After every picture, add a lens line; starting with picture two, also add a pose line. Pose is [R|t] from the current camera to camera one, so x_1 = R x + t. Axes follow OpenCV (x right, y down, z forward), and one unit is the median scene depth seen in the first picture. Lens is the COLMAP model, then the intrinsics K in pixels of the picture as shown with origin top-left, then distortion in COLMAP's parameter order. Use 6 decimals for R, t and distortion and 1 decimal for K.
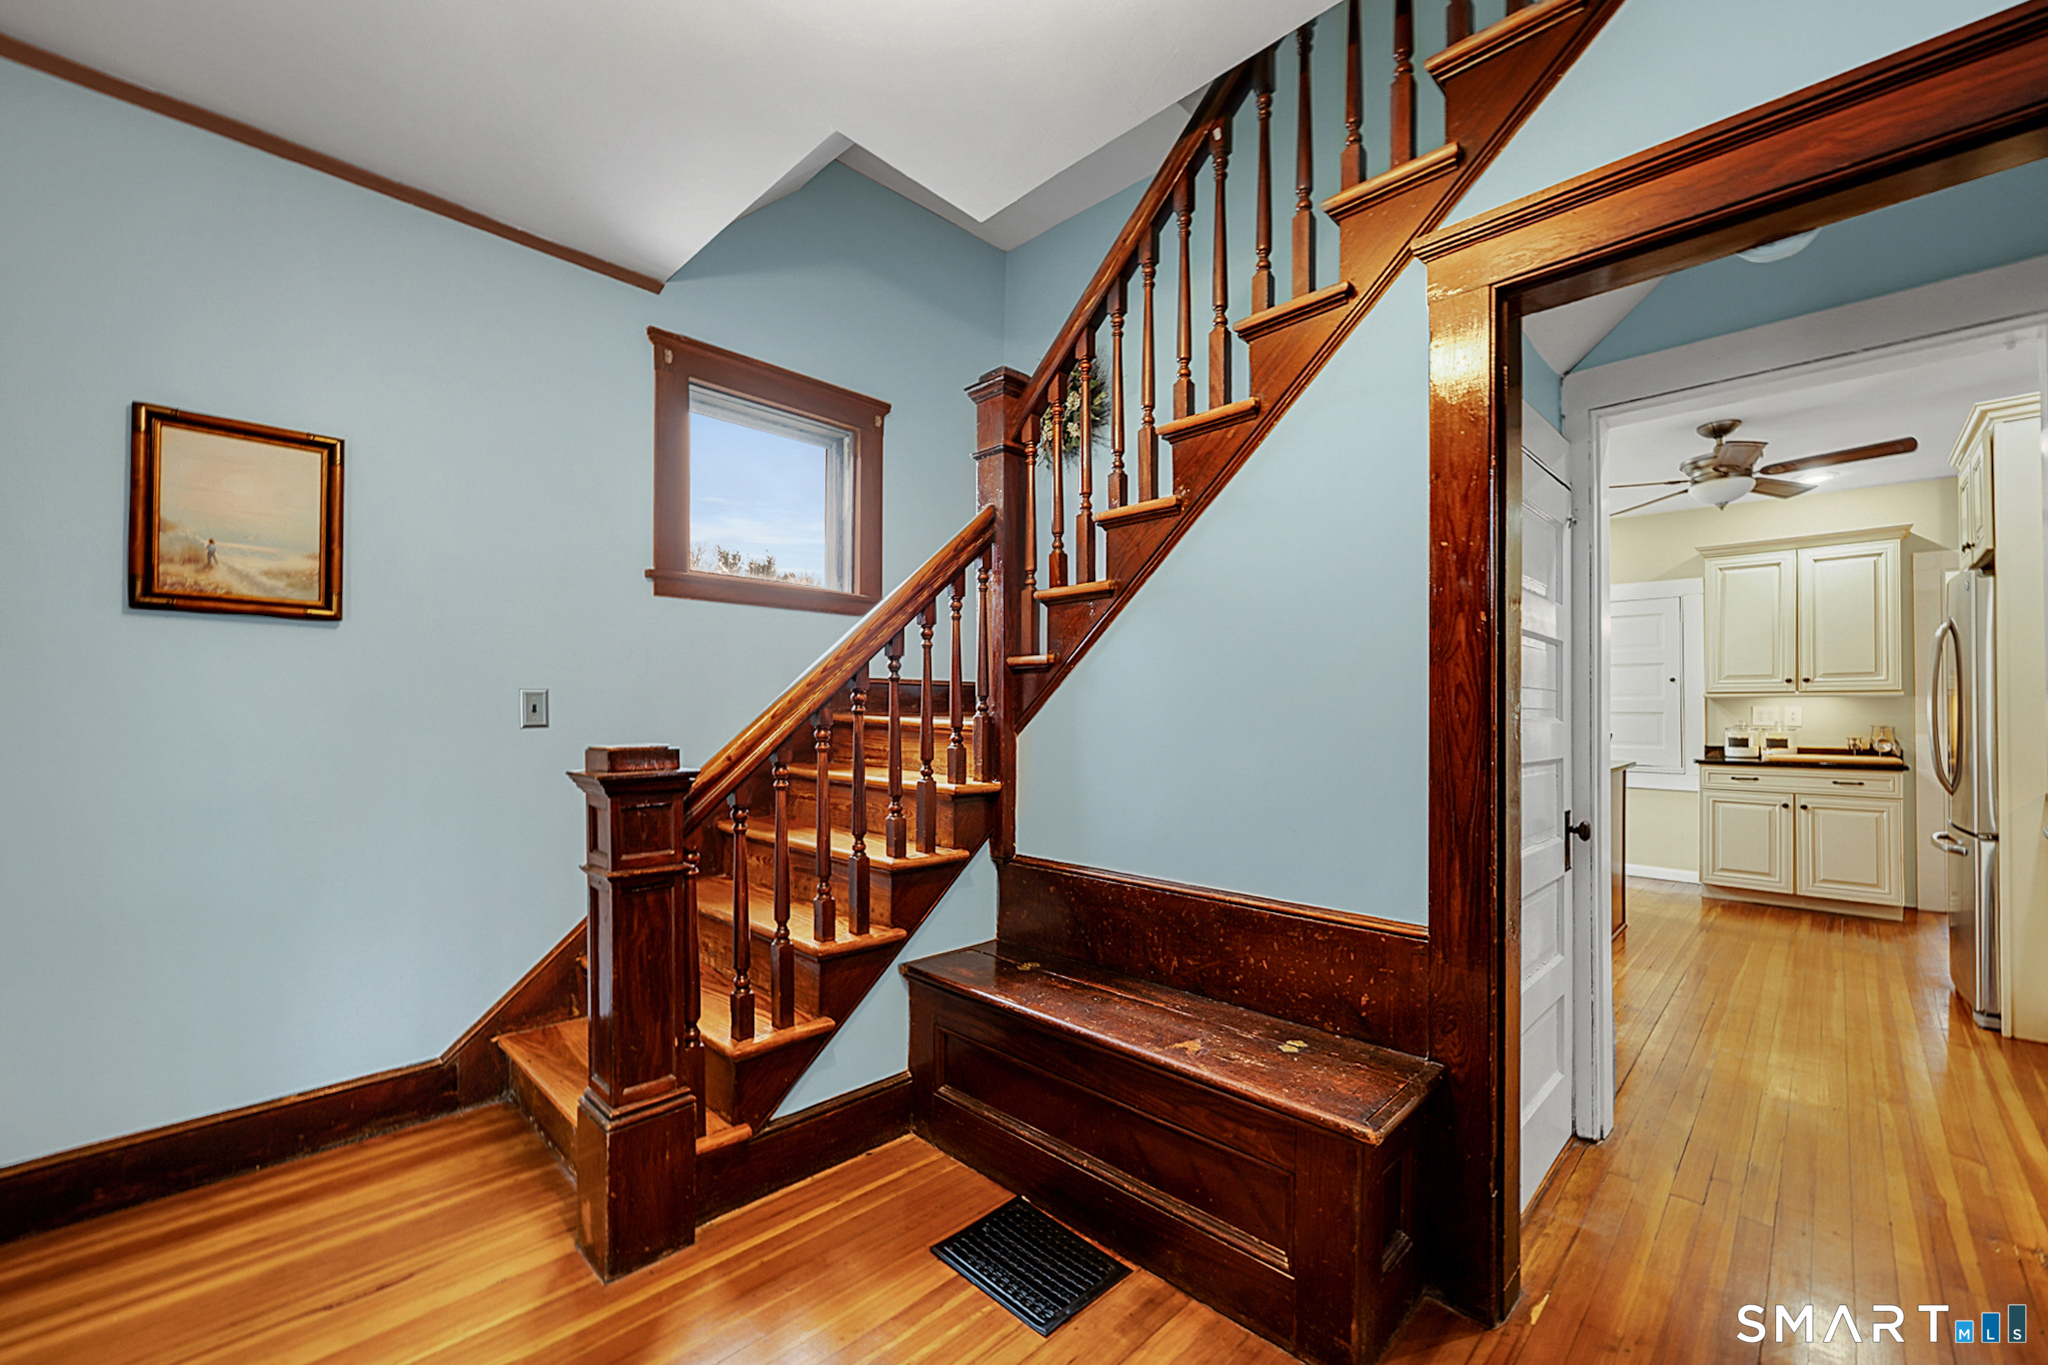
lens RADIAL K [[821.7, 0, 1018.8], [0, 821.7, 701.3], [0, 0, 1]] dist [-0.000560, 0.000283]
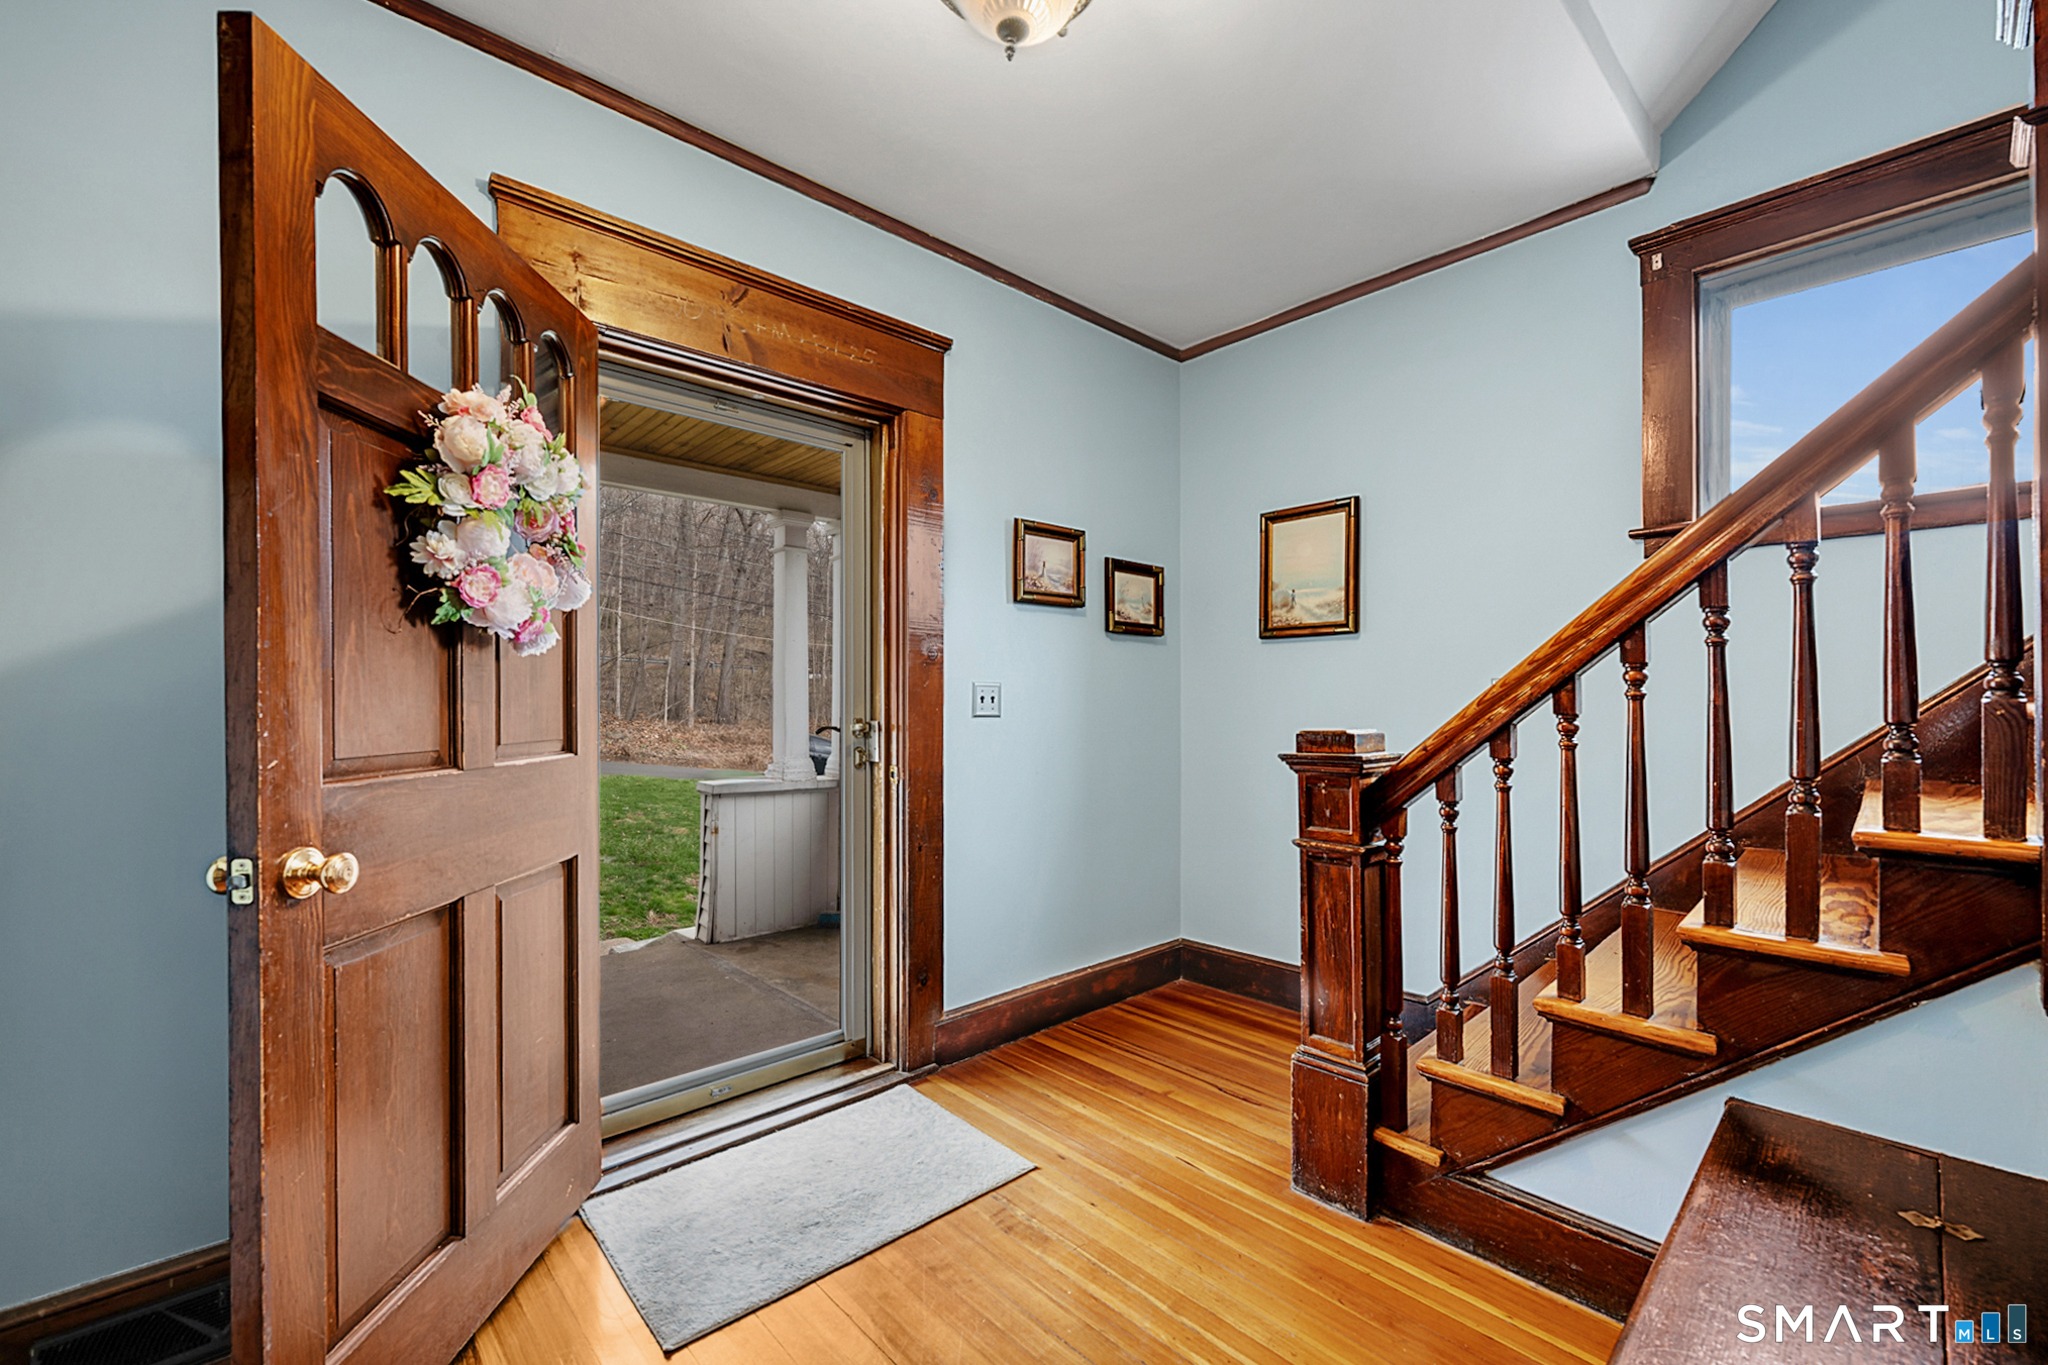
lens RADIAL K [[821.7, 0, 1017.8], [0, 821.7, 702.9], [0, 0, 1]] dist [-0.000560, 0.000283]
pose [[-0.039089, -0.005384, -0.999221, 0.562702], [0.017369, 0.999831, -0.006067, 0.014378], [0.999085, -0.017593, -0.038989, 0.544567]]
